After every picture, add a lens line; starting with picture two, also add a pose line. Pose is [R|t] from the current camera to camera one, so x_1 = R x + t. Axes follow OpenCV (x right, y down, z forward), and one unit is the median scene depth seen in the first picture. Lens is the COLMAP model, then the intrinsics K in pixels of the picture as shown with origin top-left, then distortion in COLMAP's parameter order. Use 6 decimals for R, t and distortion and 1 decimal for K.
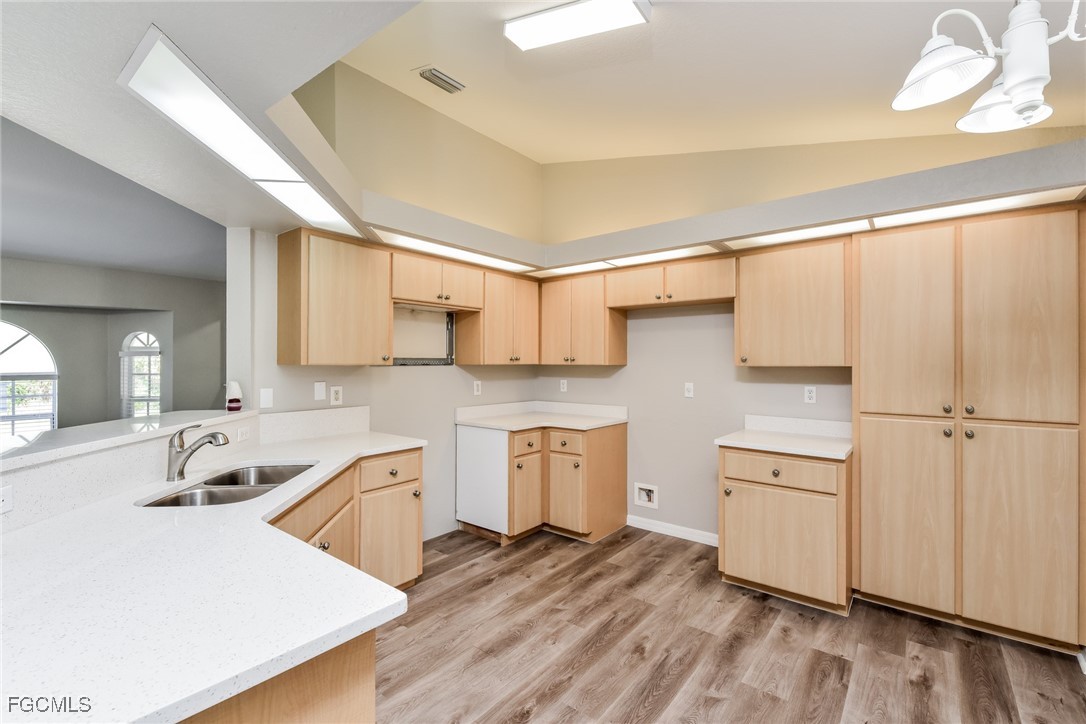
lens RADIAL K [[474.5, 0, 541.6], [0, 474.5, 358.3], [0, 0, 1]] dist [0.011228, -0.000941]
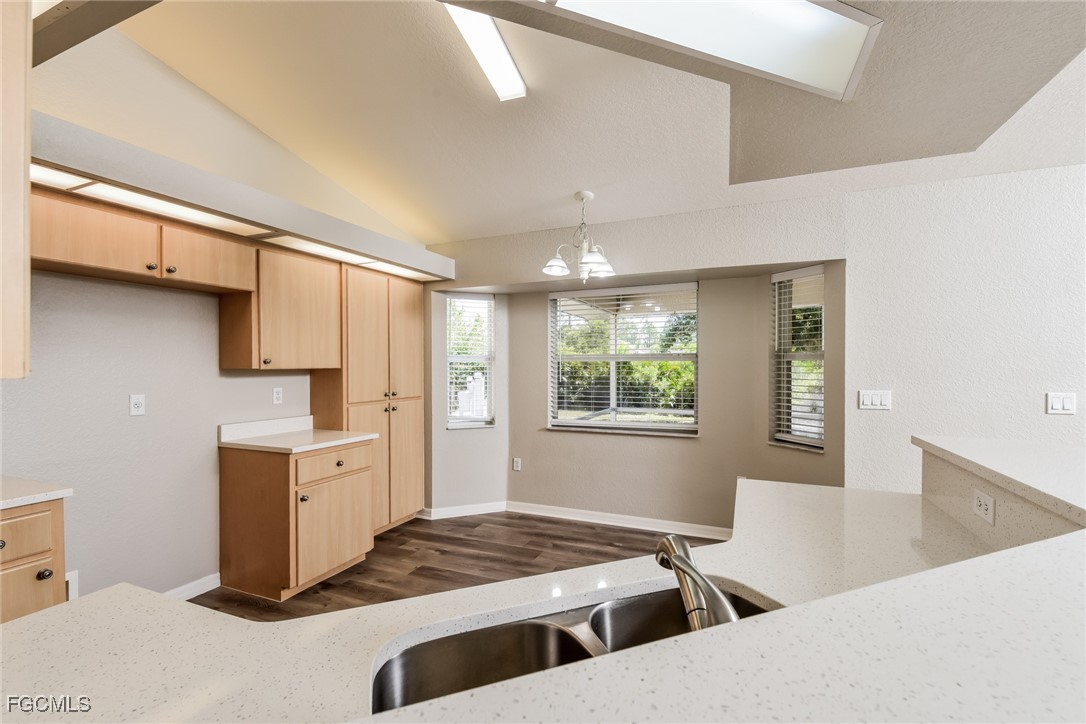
lens RADIAL K [[474.5, 0, 541.9], [0, 474.5, 367.1], [0, 0, 1]] dist [0.011228, -0.000941]
pose [[-0.255505, 0.003354, 0.966802, -0.784523], [0.003924, 0.999989, -0.002432, 0.023592], [-0.966800, 0.003173, -0.255515, 0.917861]]
